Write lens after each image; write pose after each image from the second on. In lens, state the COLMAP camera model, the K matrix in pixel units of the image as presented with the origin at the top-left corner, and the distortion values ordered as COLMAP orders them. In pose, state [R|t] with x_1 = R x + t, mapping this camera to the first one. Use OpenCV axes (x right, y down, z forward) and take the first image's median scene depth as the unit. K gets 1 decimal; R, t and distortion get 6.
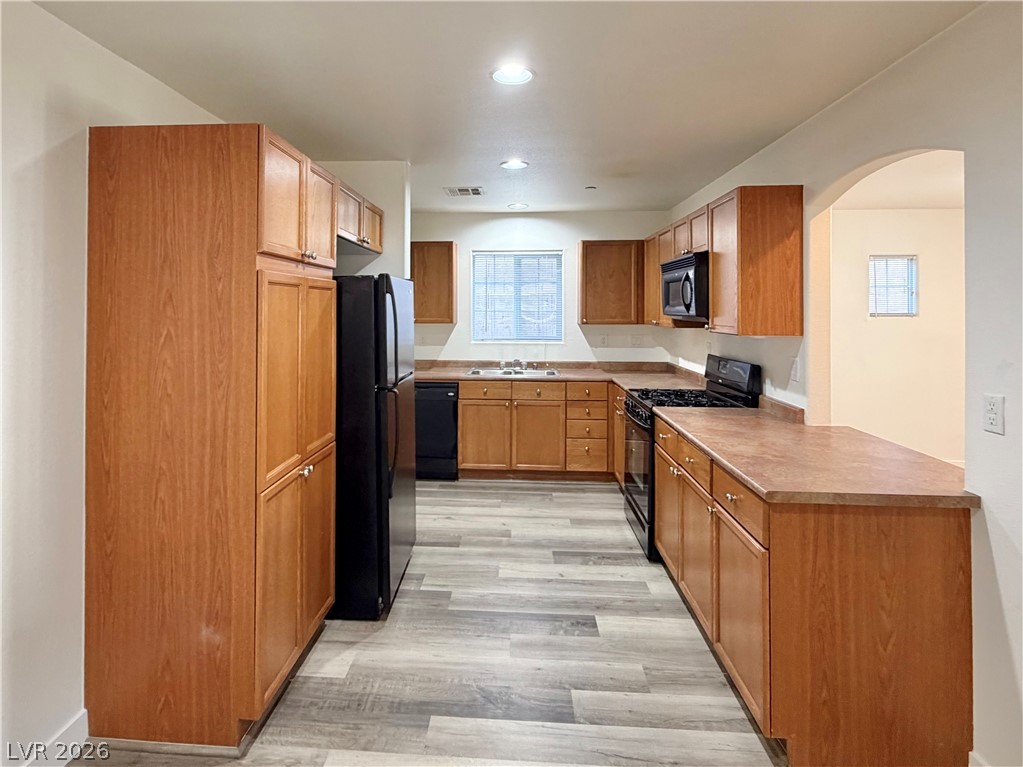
lens RADIAL K [[564.3, 0, 475.6], [0, 564.3, 302.8], [0, 0, 1]] dist [0.002779, 0.000389]
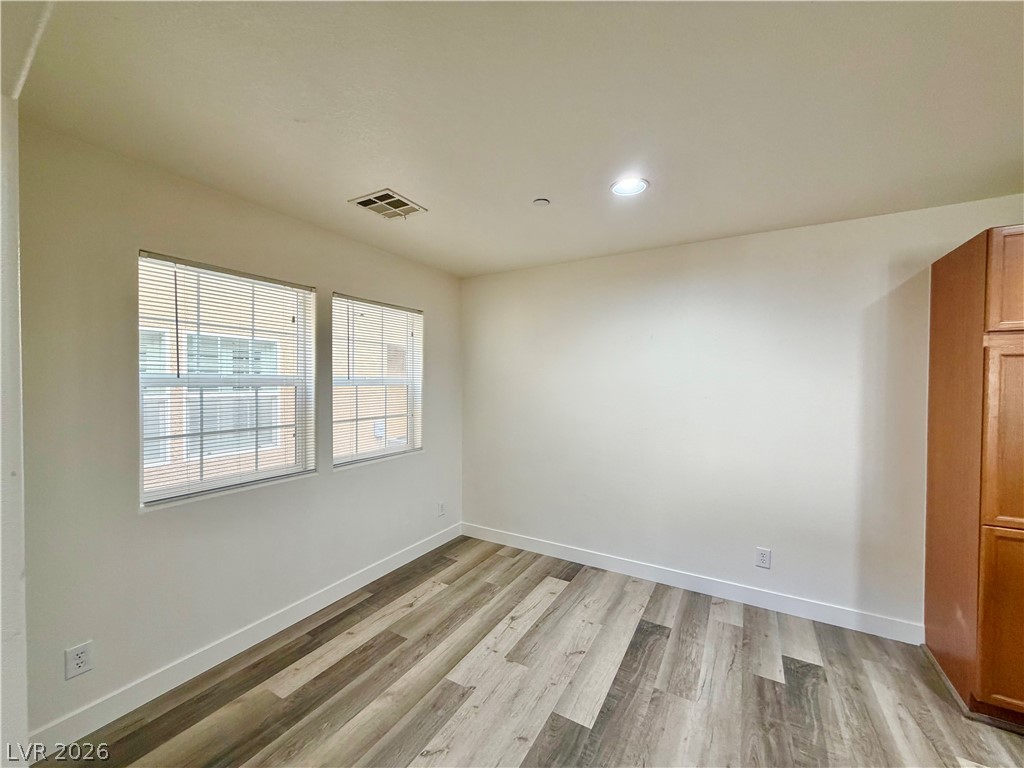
lens RADIAL K [[408.7, 0, 509.5], [0, 408.7, 385.7], [0, 0, 1]] dist [0.000031, -0.000029]
pose [[-0.434991, 0.009548, -0.900384, 0.428421], [0.000536, 0.999946, 0.010344, 0.008276], [0.900435, 0.004017, -0.434973, 0.214196]]
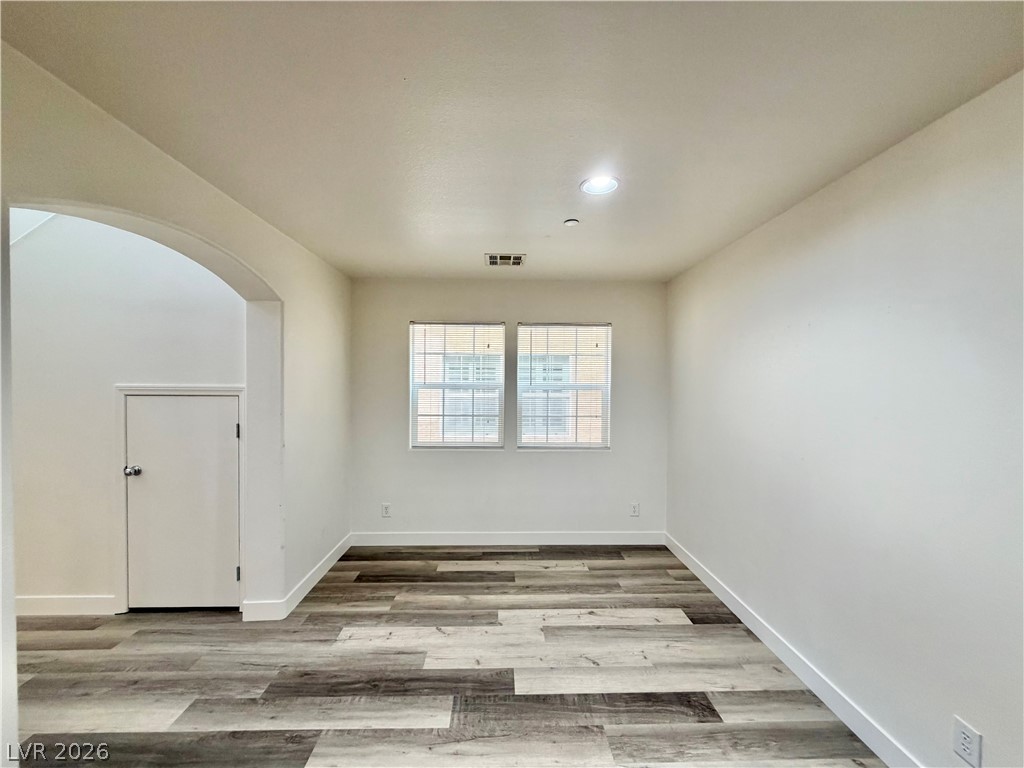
lens RADIAL K [[408.7, 0, 509.5], [0, 408.7, 385.7], [0, 0, 1]] dist [0.000031, -0.000029]
pose [[-0.995009, -0.004134, -0.099700, 0.059073], [-0.004510, 0.999984, 0.003550, 0.002028], [0.099684, 0.003982, -0.995011, 0.597307]]
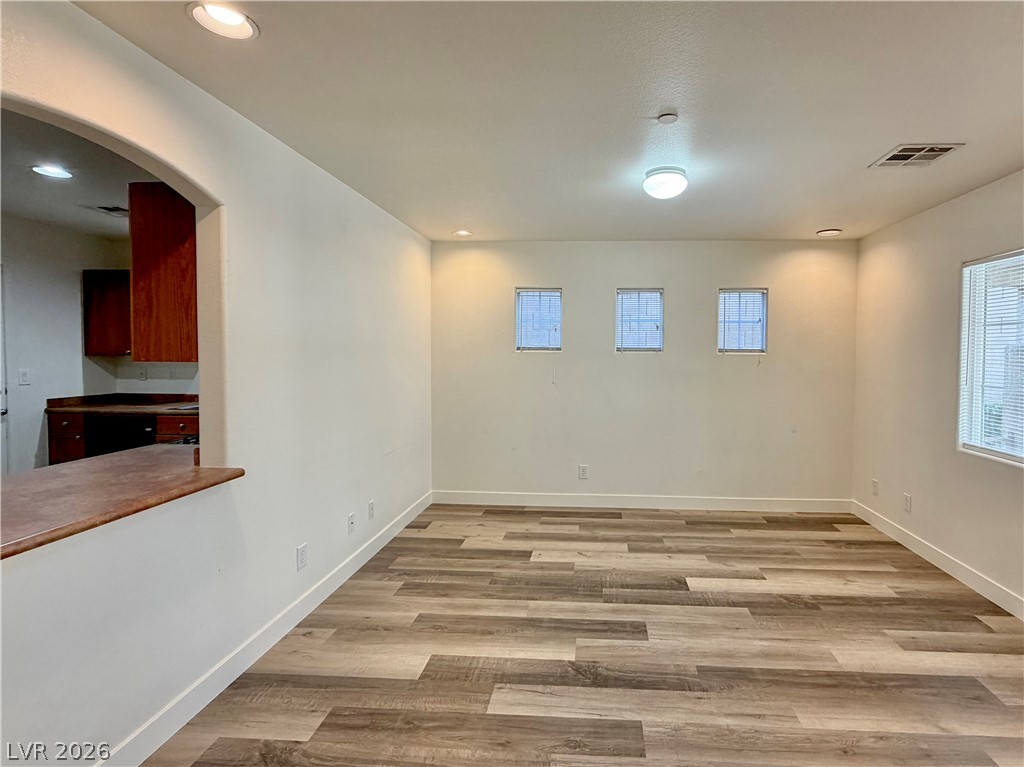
lens RADIAL K [[507.4, 0, 573.6], [0, 507.4, 367.8], [0, 0, 1]] dist [-0.000351, -0.000281]
pose [[0.999712, 0.004118, 0.023660, 0.795204], [-0.005063, 0.999185, 0.040050, 0.024404], [-0.023476, -0.040158, 0.998918, 0.164152]]
